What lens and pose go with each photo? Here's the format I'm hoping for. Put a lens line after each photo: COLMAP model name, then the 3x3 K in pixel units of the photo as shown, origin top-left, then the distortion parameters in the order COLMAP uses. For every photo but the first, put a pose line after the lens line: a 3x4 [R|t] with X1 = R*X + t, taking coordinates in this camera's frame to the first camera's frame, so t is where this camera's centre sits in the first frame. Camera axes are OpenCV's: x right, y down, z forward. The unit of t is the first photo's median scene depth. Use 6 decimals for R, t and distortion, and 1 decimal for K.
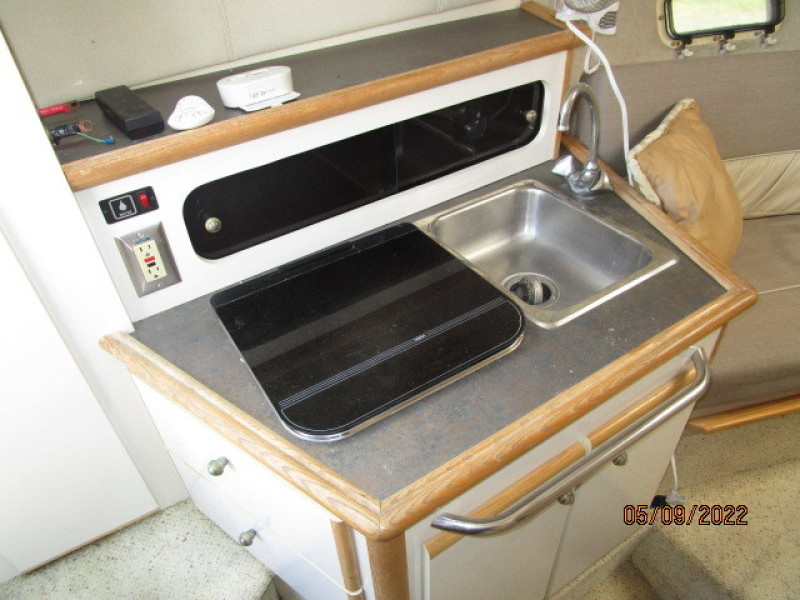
lens RADIAL K [[568.6, 0, 395.1], [0, 568.6, 302.2], [0, 0, 1]] dist [-0.018604, 0.003260]
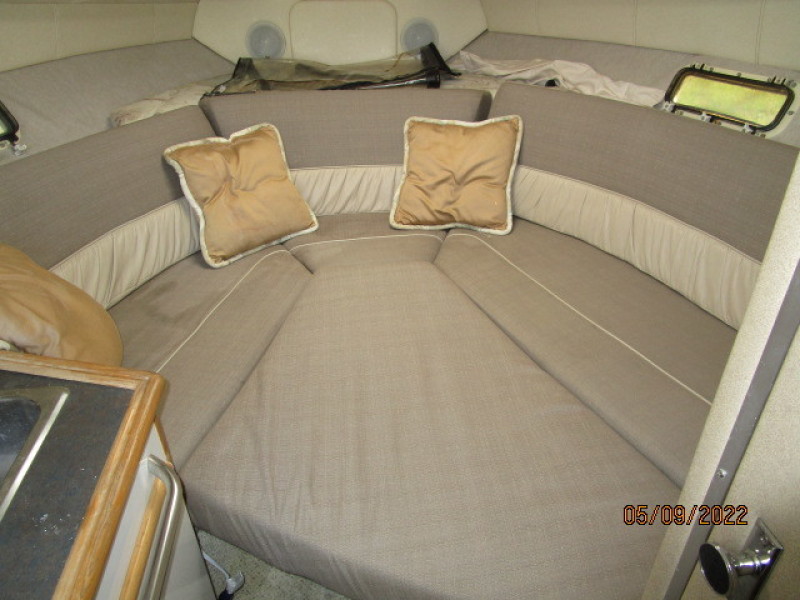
lens RADIAL K [[568.6, 0, 394.4], [0, 568.6, 299.3], [0, 0, 1]] dist [-0.018604, 0.003260]
pose [[0.437909, -0.440436, 0.783742, 0.104210], [0.565066, 0.812892, 0.141091, -0.028738], [-0.699240, 0.381081, 0.604848, 0.075132]]
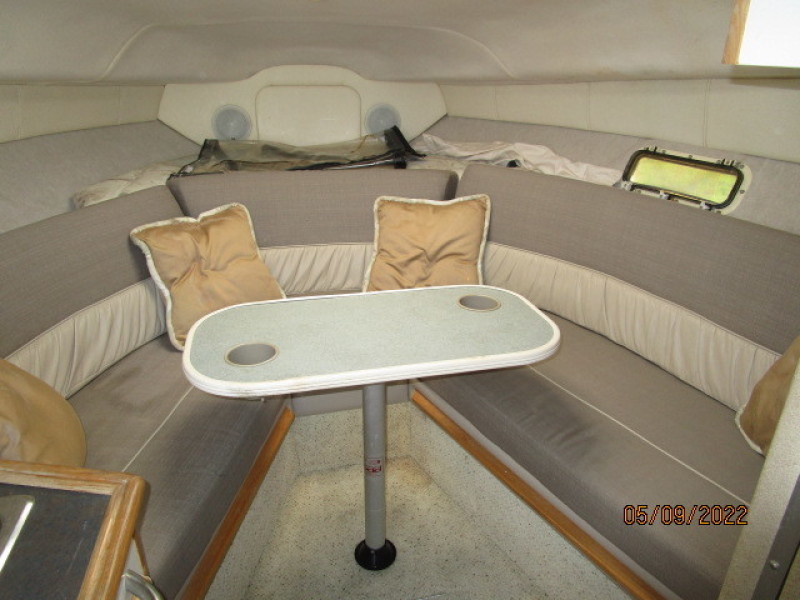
lens RADIAL K [[568.6, 0, 395.2], [0, 568.6, 300.9], [0, 0, 1]] dist [-0.018604, 0.003260]
pose [[0.359036, -0.347127, 0.866369, 0.108504], [0.575184, 0.813330, 0.087511, -0.079270], [-0.735021, 0.466902, 0.491677, 0.136817]]
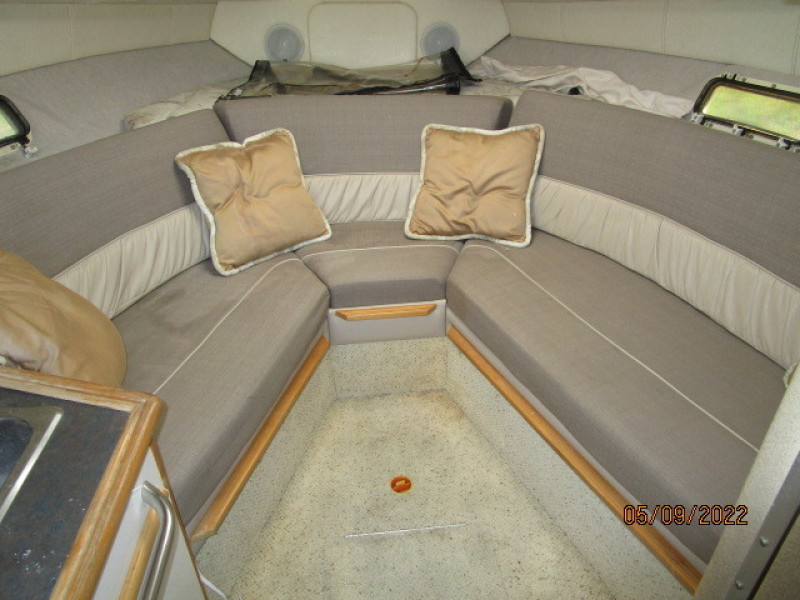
lens RADIAL K [[568.6, 0, 395.5], [0, 568.6, 300.0], [0, 0, 1]] dist [-0.018604, 0.003260]
pose [[0.467421, -0.429124, 0.772897, 0.161069], [0.549628, 0.825835, 0.126120, -0.045971], [-0.692407, 0.365855, 0.621871, 0.088472]]
